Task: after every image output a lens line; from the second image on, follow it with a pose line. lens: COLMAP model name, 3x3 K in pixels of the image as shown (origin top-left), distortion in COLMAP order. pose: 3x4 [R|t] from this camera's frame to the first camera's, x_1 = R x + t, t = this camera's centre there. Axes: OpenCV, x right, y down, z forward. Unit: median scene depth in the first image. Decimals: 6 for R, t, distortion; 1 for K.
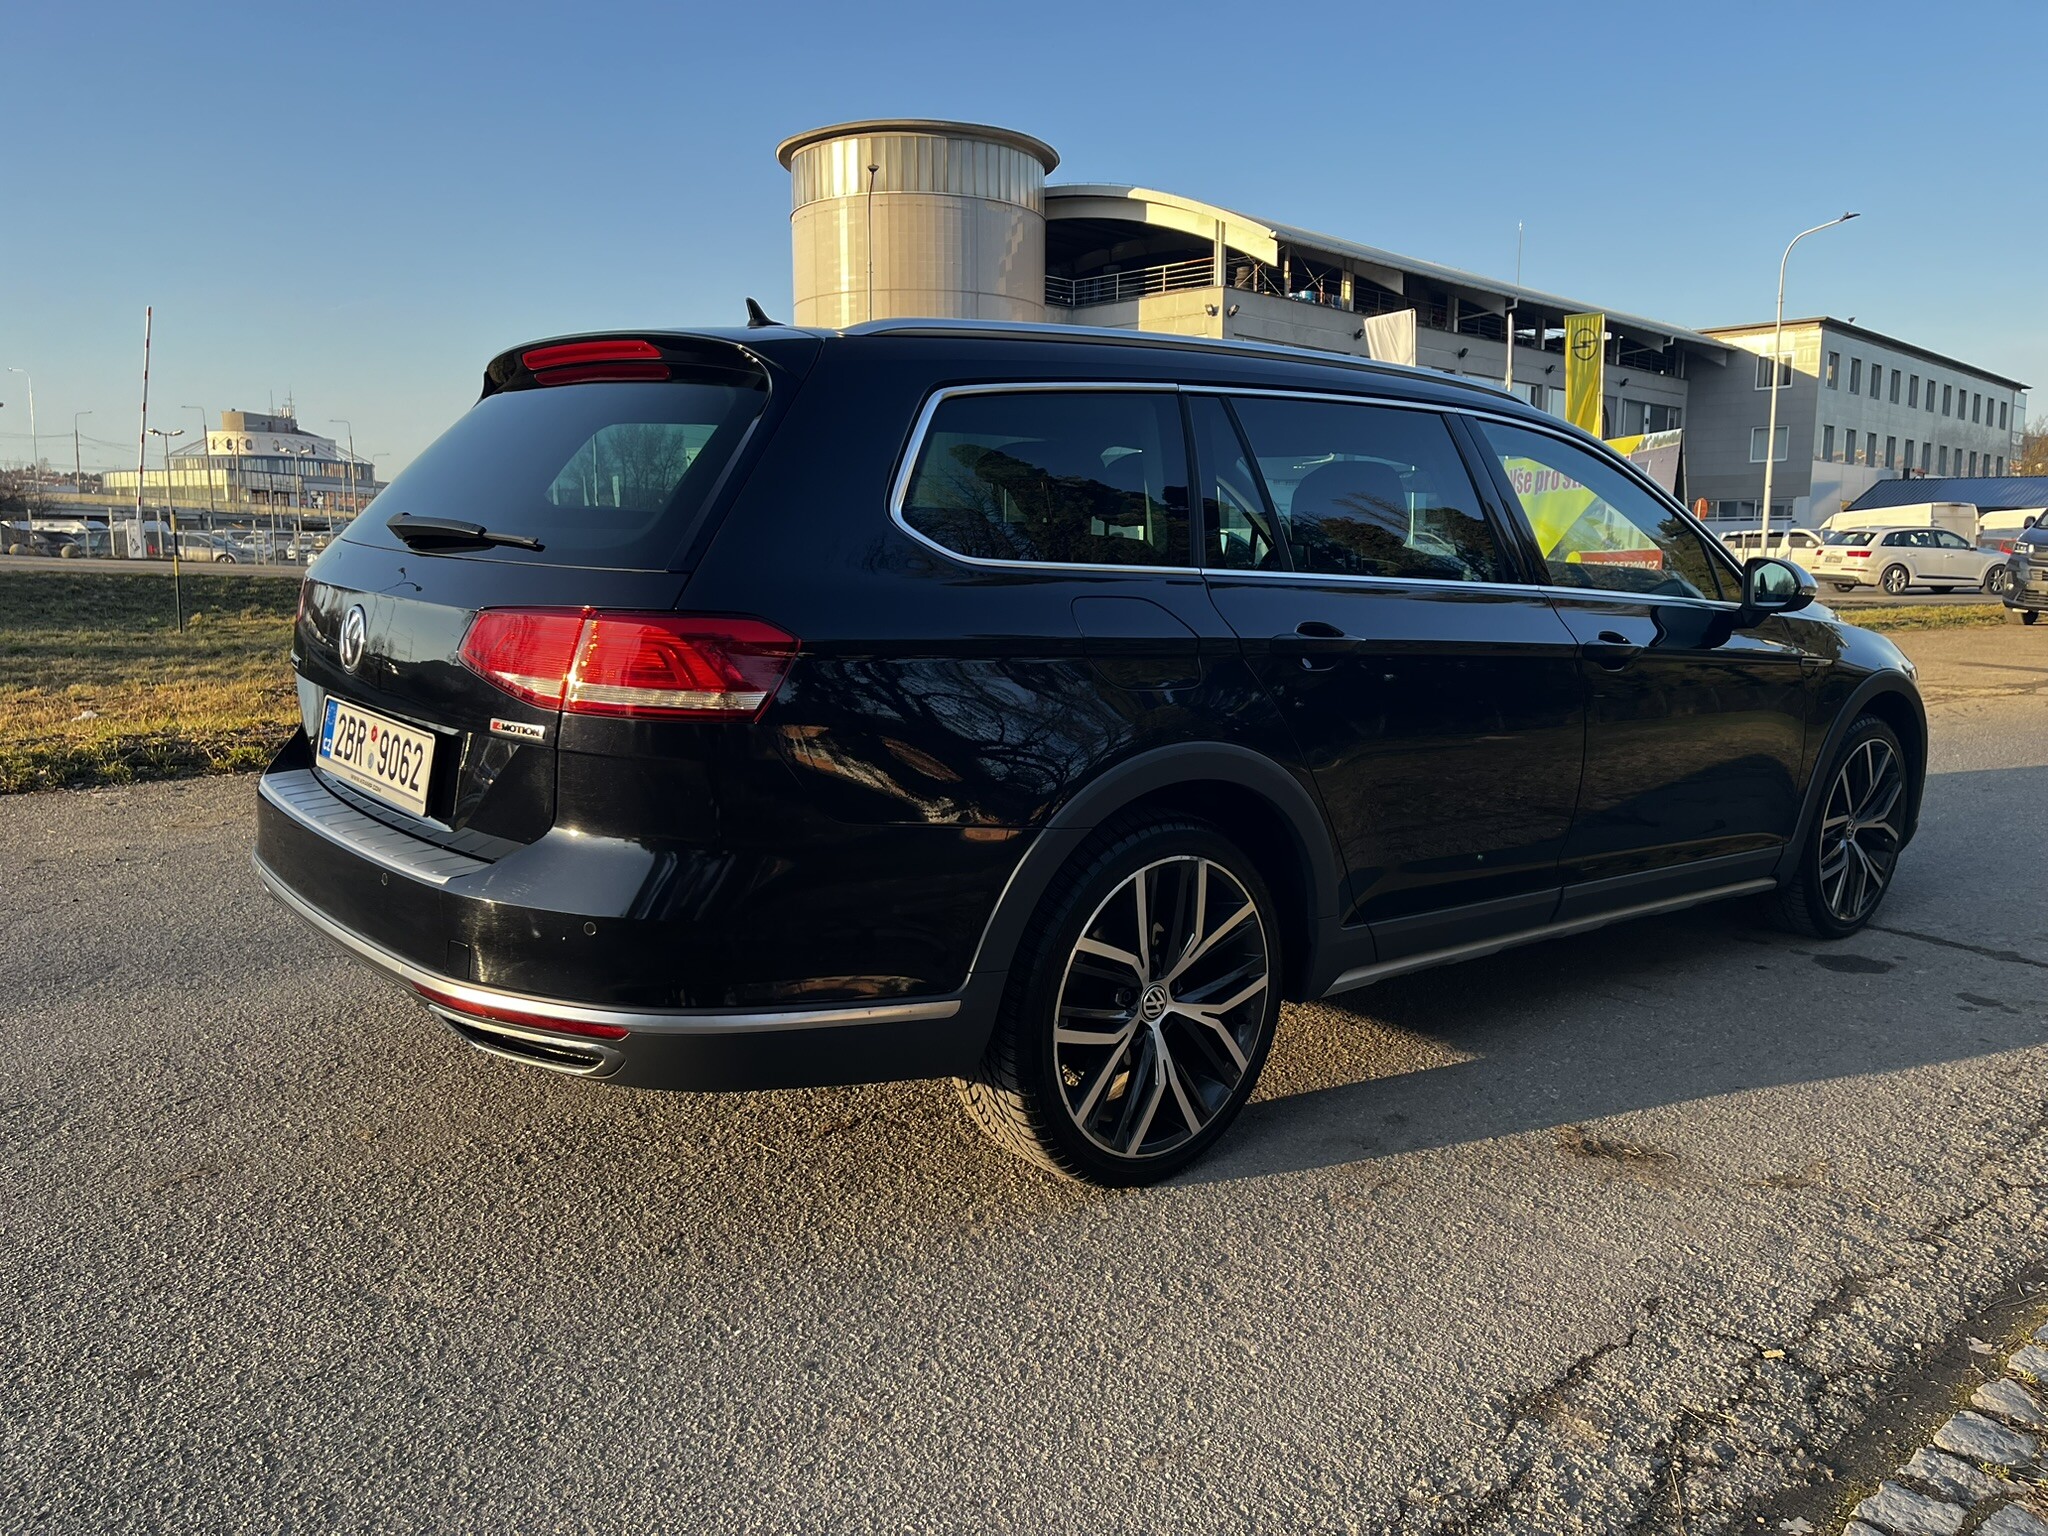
lens RADIAL K [[1688.9, 0, 1024.0], [0, 1688.9, 768.0], [0, 0, 1]] dist [0.129671, -0.202449]
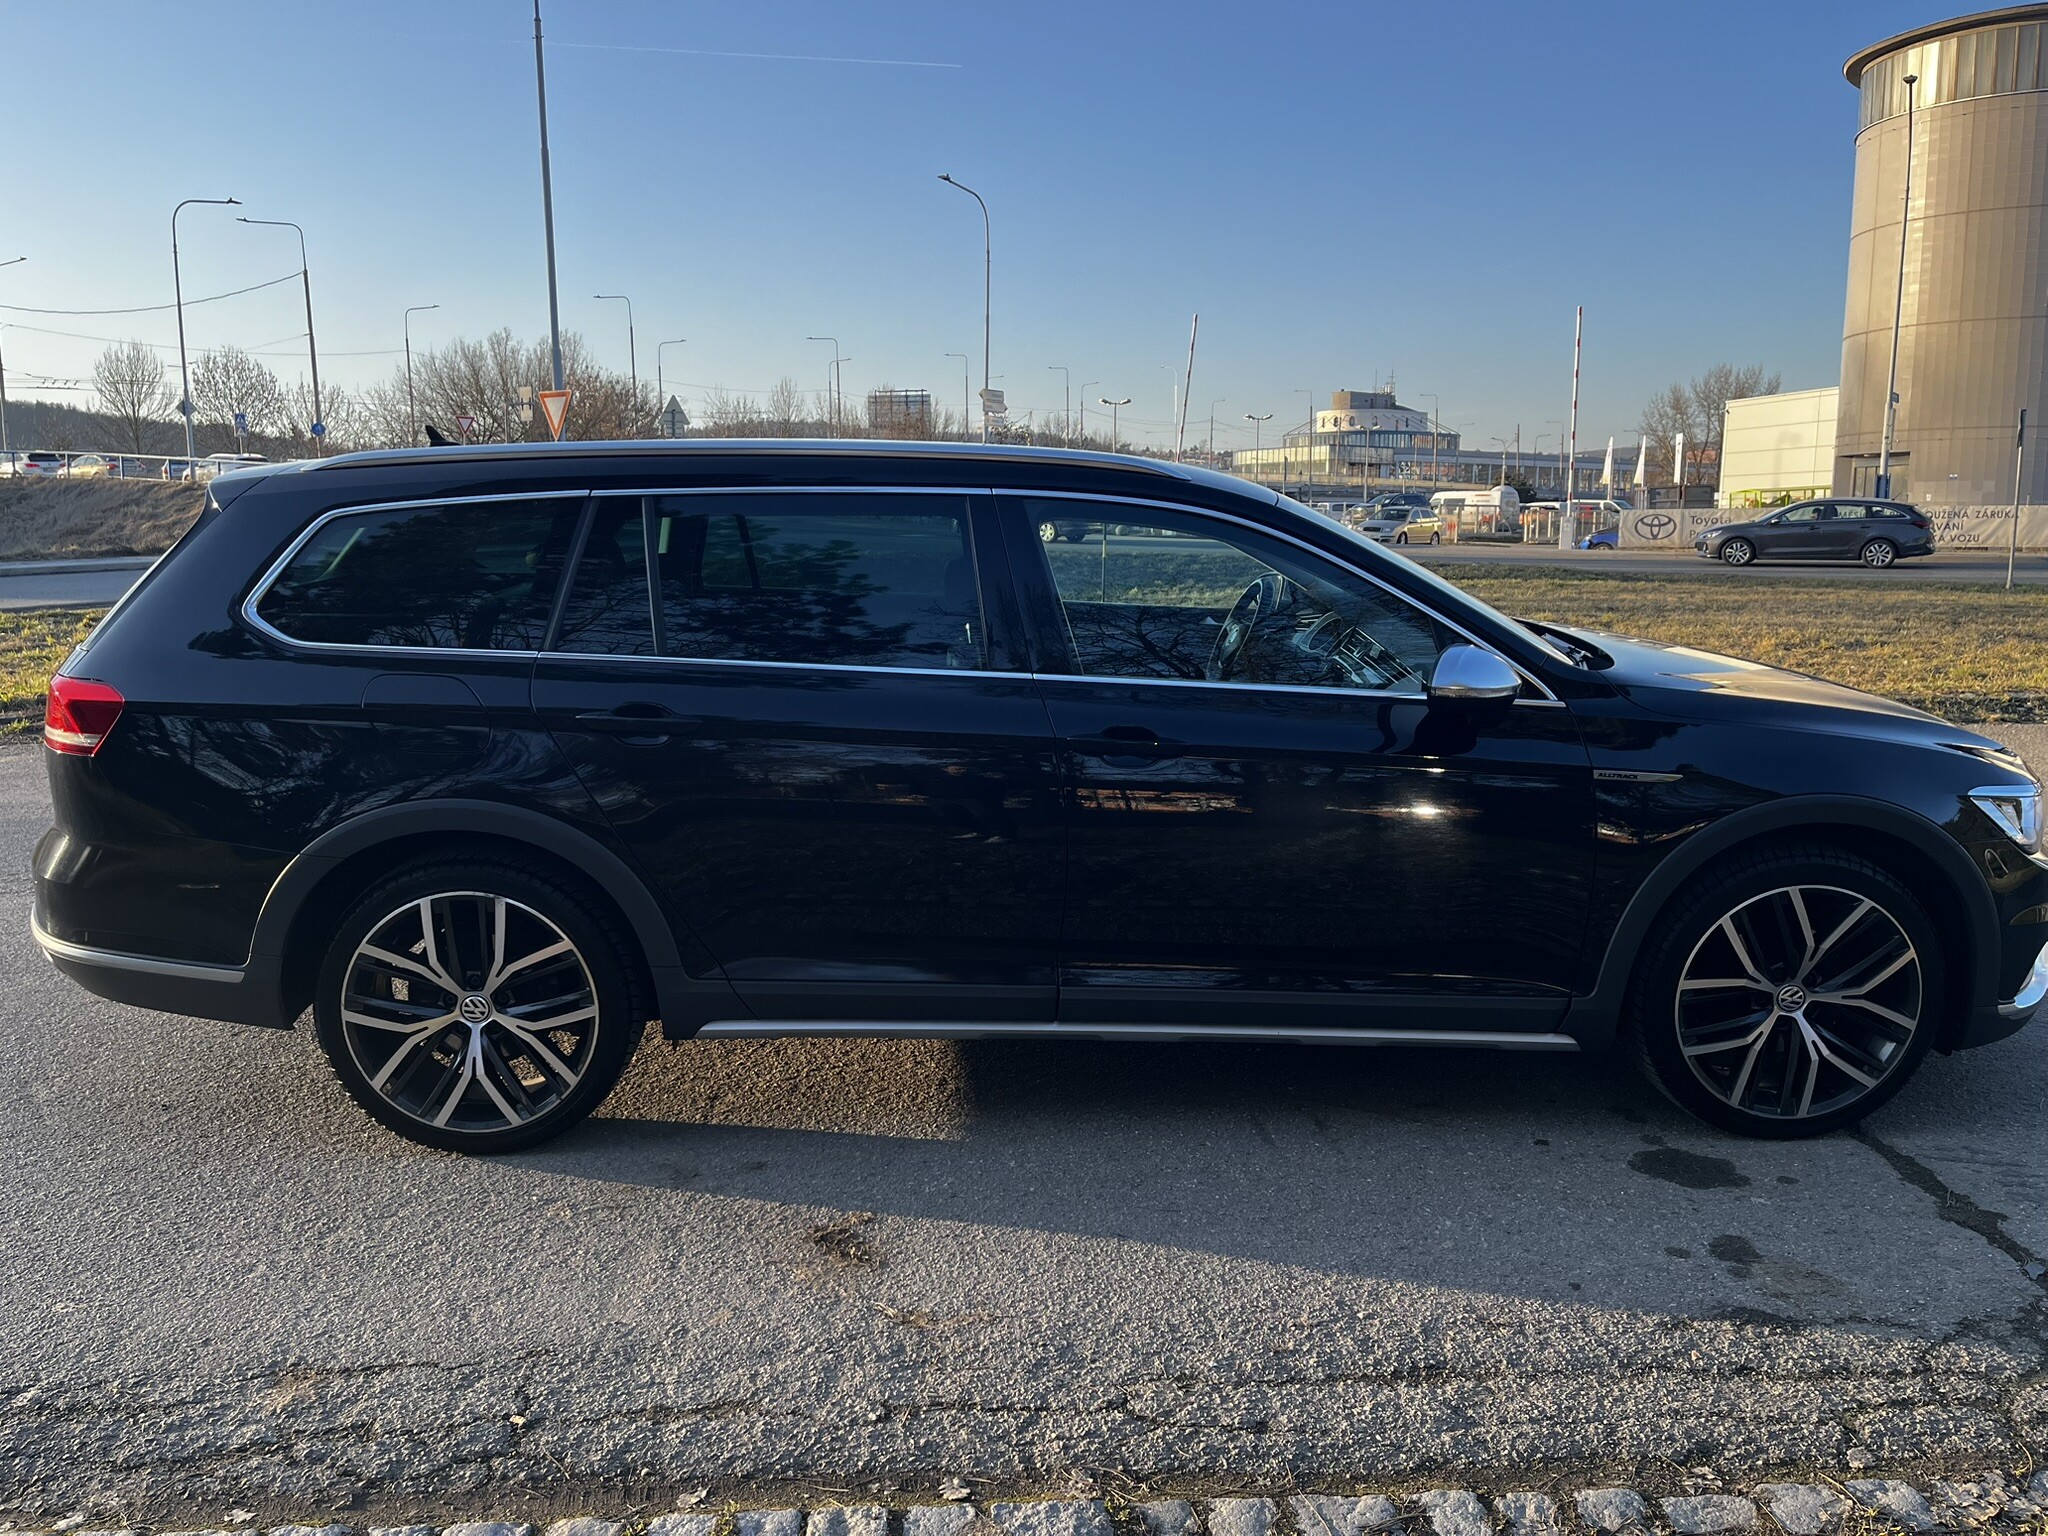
lens RADIAL K [[1688.9, 0, 1024.0], [0, 1688.9, 768.0], [0, 0, 1]] dist [0.129671, -0.202449]
pose [[0.745980, 0.099680, -0.658466, 0.165094], [-0.078997, 0.994999, 0.061129, -0.019825], [0.661266, 0.006416, 0.750124, 0.048183]]
